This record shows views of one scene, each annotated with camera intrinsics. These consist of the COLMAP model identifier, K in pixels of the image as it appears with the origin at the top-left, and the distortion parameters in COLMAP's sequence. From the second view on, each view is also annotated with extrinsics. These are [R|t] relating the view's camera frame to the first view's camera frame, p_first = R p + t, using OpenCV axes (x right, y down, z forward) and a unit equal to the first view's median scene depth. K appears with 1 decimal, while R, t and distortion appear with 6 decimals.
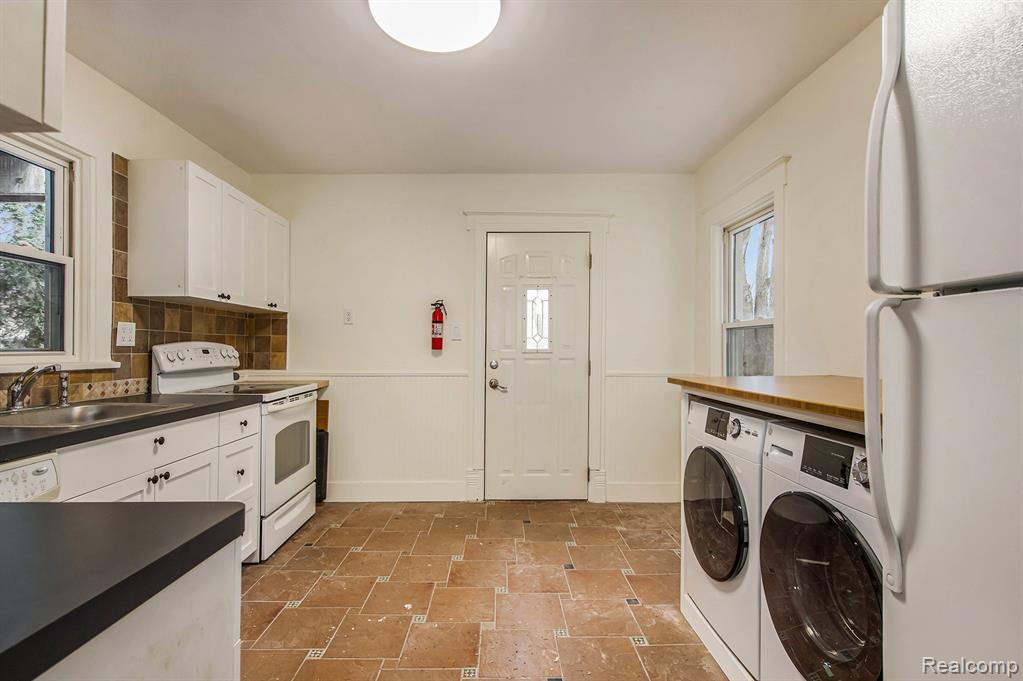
lens RADIAL K [[480.1, 0, 511.3], [0, 480.1, 349.6], [0, 0, 1]] dist [-0.003432, -0.000266]
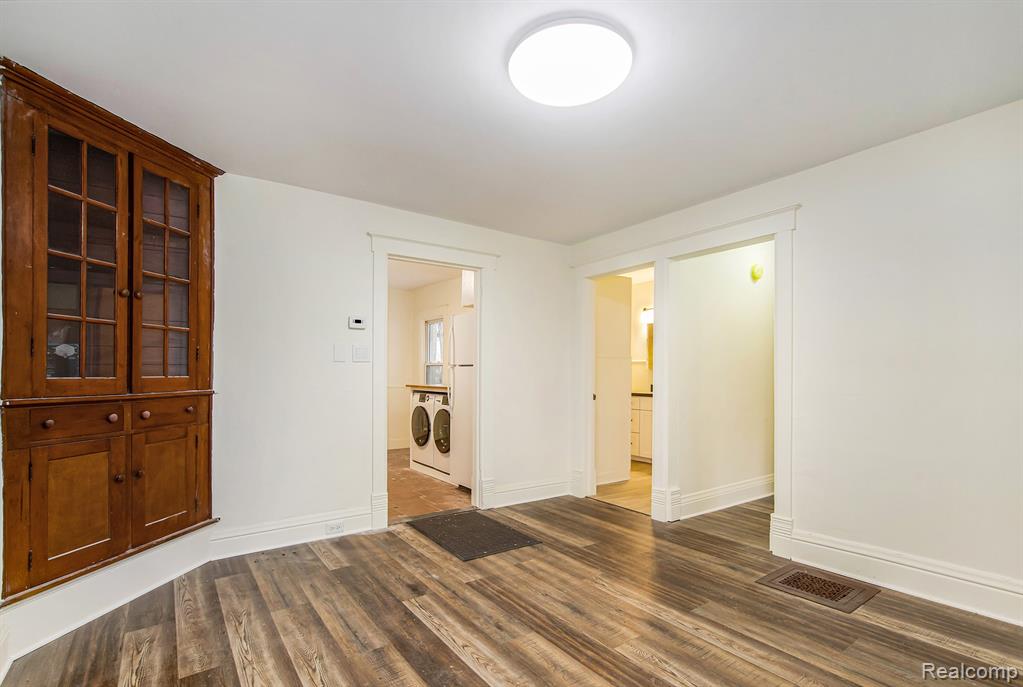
lens RADIAL K [[480.1, 0, 528.4], [0, 480.1, 377.7], [0, 0, 1]] dist [-0.003432, -0.000266]
pose [[0.811954, -0.006864, 0.583682, -0.828585], [-0.002117, 0.999890, 0.014703, -0.028691], [-0.583718, -0.013174, 0.811849, -1.925265]]
